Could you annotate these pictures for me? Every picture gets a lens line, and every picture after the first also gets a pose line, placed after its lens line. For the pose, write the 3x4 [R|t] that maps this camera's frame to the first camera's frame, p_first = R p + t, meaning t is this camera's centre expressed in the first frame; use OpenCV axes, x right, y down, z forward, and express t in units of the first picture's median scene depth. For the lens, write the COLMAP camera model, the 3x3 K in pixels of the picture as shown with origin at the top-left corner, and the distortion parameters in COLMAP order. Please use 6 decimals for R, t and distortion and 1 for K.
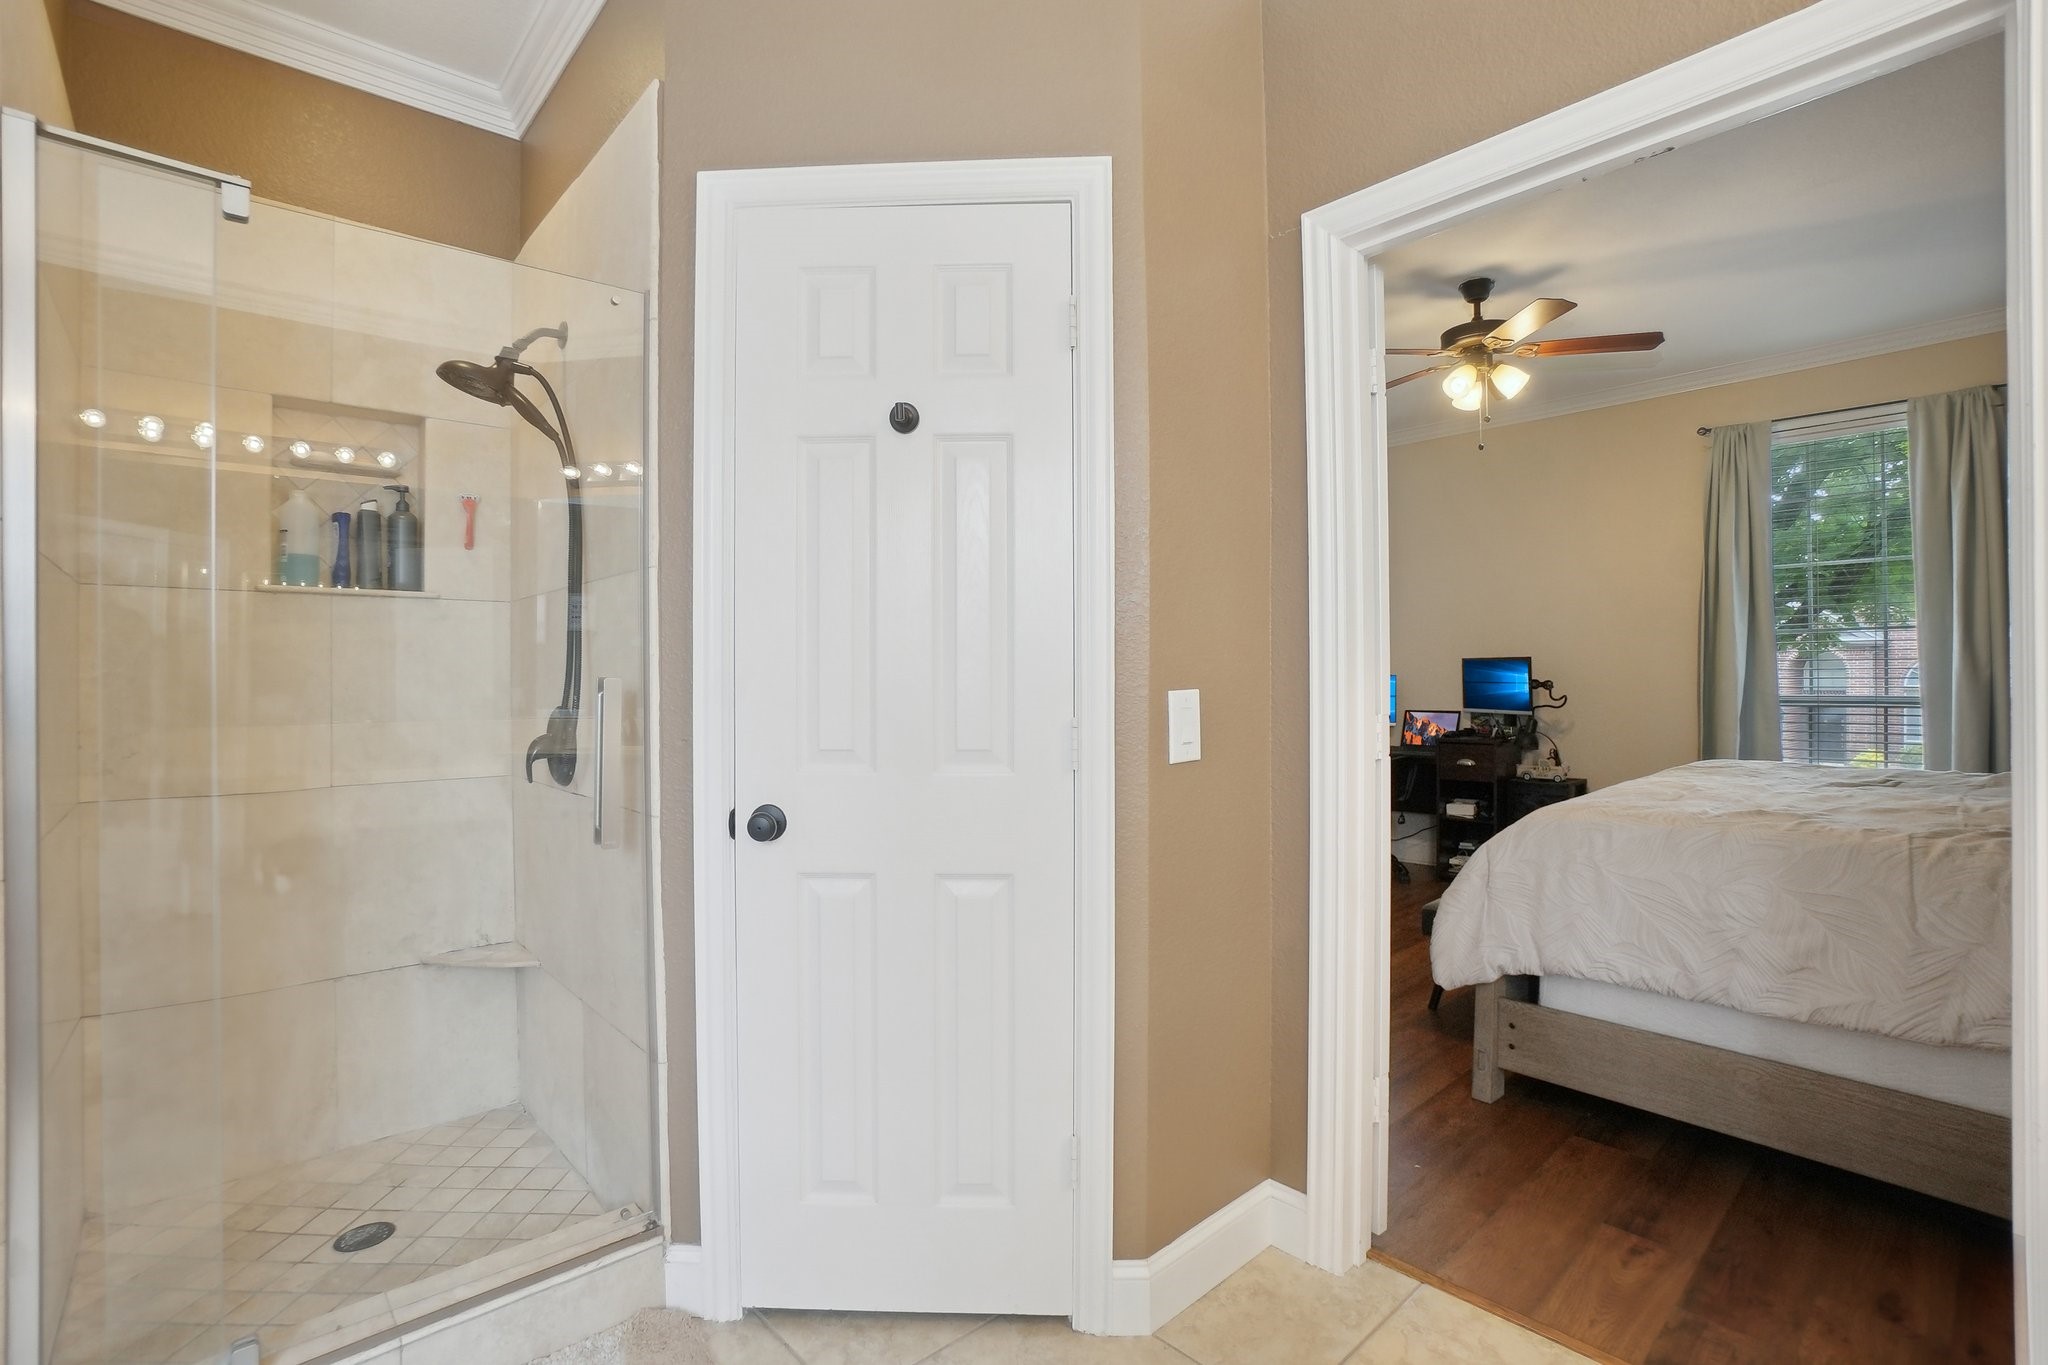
lens RADIAL K [[913.6, 0, 1024.0], [0, 913.6, 682.5], [0, 0, 1]] dist [-0.032573, 0.000388]
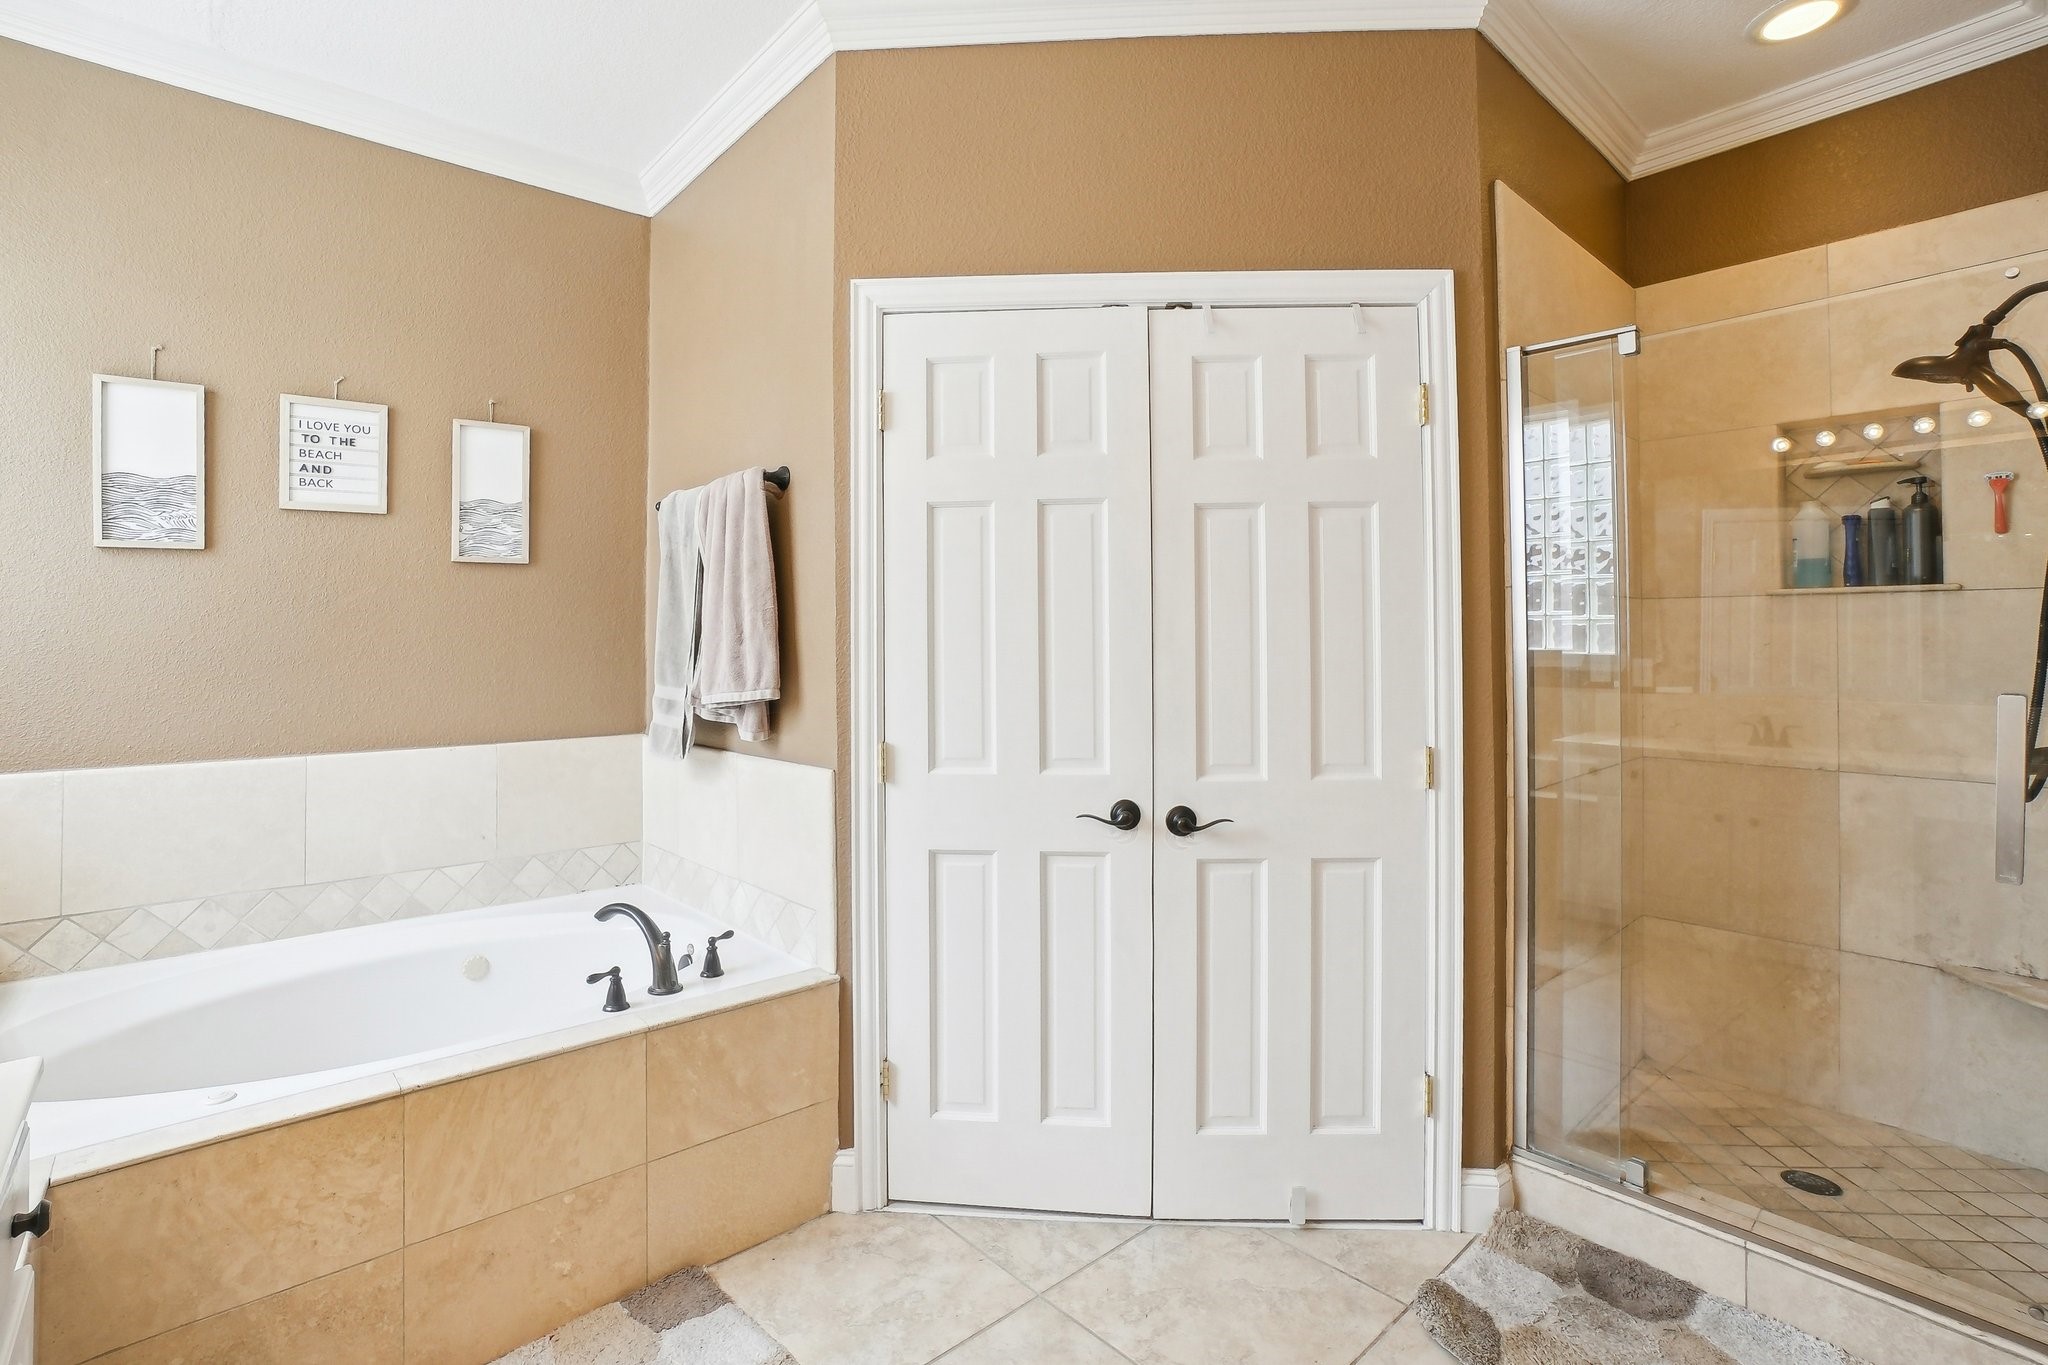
lens RADIAL K [[951.0, 0, 1019.7], [0, 951.0, 629.5], [0, 0, 1]] dist [0.000286, 0.000020]
pose [[-0.005524, -0.002767, -0.999981, 0.393696], [0.001540, 0.999995, -0.002775, -0.055115], [0.999984, -0.001556, -0.005520, 0.017326]]
